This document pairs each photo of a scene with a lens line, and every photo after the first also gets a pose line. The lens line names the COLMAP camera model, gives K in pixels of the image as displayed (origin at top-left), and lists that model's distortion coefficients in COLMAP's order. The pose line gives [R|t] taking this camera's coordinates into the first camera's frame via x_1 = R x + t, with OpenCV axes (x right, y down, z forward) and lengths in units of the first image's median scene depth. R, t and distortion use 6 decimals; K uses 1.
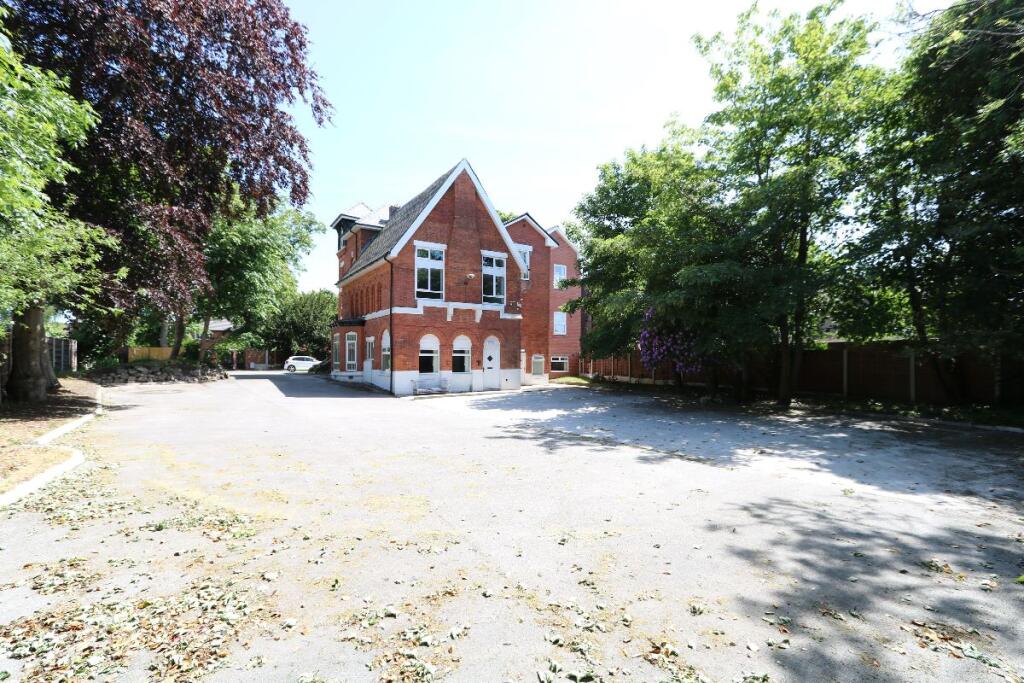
lens RADIAL K [[468.3, 0, 513.2], [0, 468.3, 347.0], [0, 0, 1]] dist [0.001102, -0.000076]
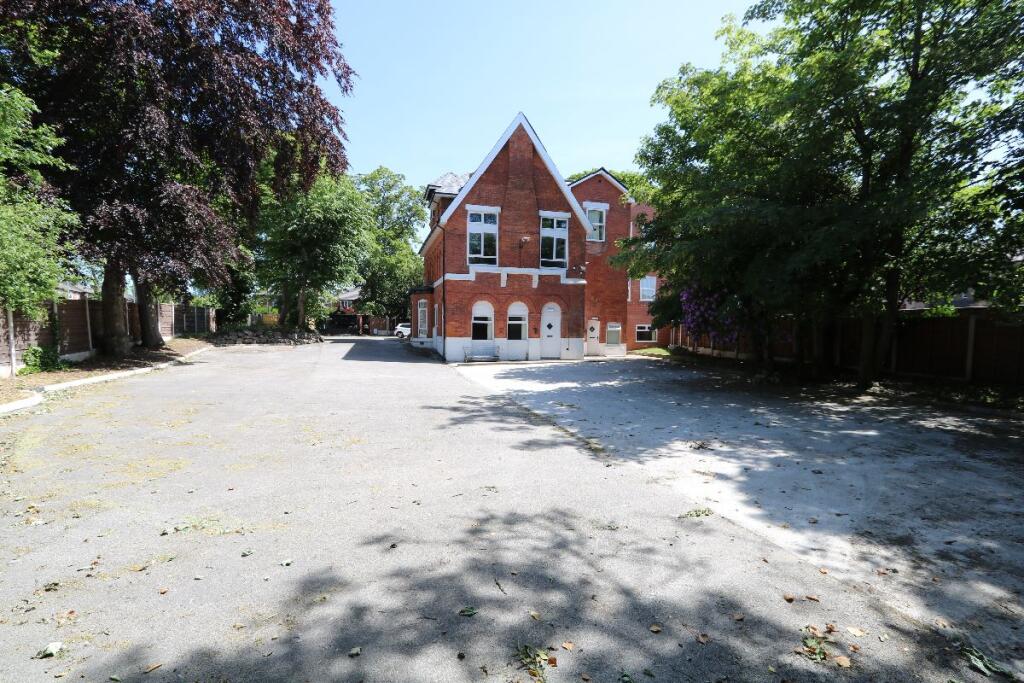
lens RADIAL K [[468.3, 0, 513.2], [0, 468.3, 347.0], [0, 0, 1]] dist [0.001102, -0.000076]
pose [[0.956423, 0.022474, -0.291117, 0.167042], [-0.003677, 0.997881, 0.064957, 0.005363], [0.291961, -0.061056, 0.954480, 0.071561]]
